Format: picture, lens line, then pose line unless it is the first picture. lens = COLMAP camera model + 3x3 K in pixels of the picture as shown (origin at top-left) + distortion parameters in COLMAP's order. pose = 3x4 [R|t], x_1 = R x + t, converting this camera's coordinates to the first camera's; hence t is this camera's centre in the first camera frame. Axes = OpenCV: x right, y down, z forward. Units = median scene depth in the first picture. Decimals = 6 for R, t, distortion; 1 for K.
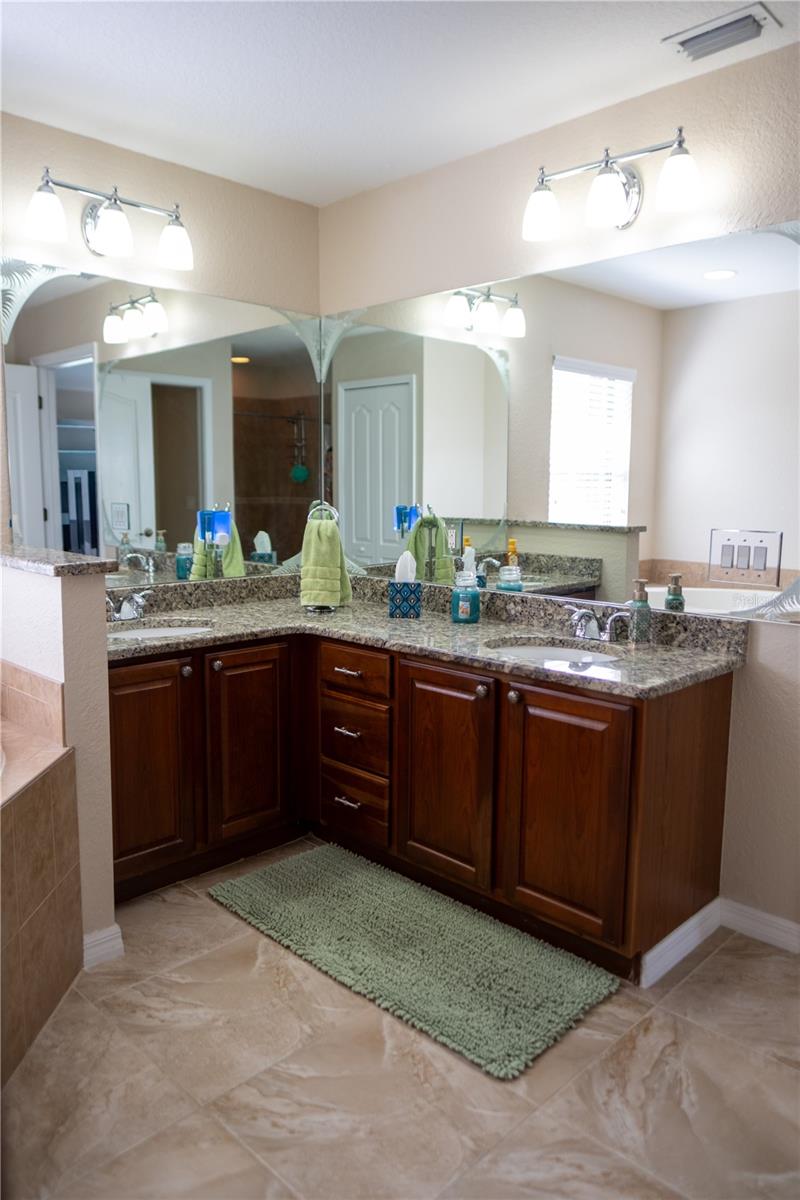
lens RADIAL K [[848.9, 0, 398.9], [0, 848.9, 596.3], [0, 0, 1]] dist [0.001513, 0.000630]
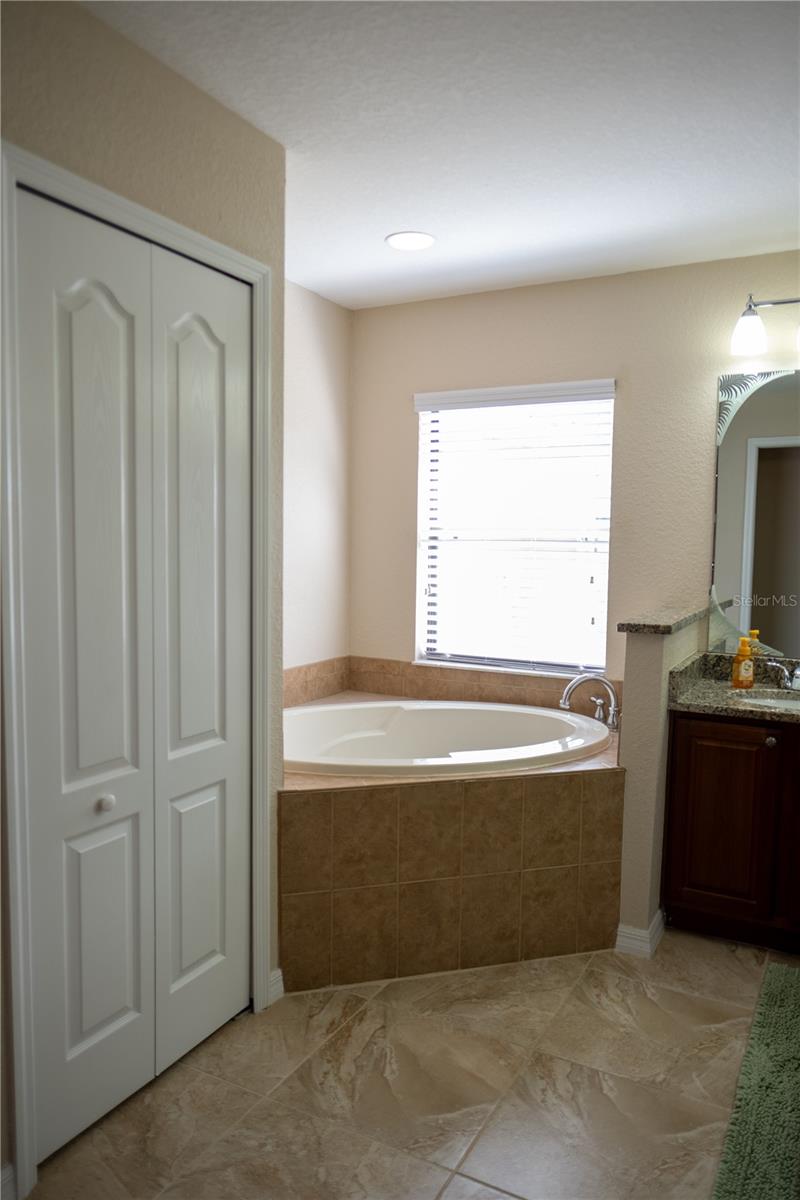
lens RADIAL K [[840.1, 0, 397.0], [0, 840.1, 606.7], [0, 0, 1]] dist [-0.003864, -0.000564]
pose [[0.282221, 0.072550, -0.956602, 0.692929], [-0.138661, 0.989751, 0.034156, -0.054761], [0.949276, 0.123004, 0.289388, 0.291599]]
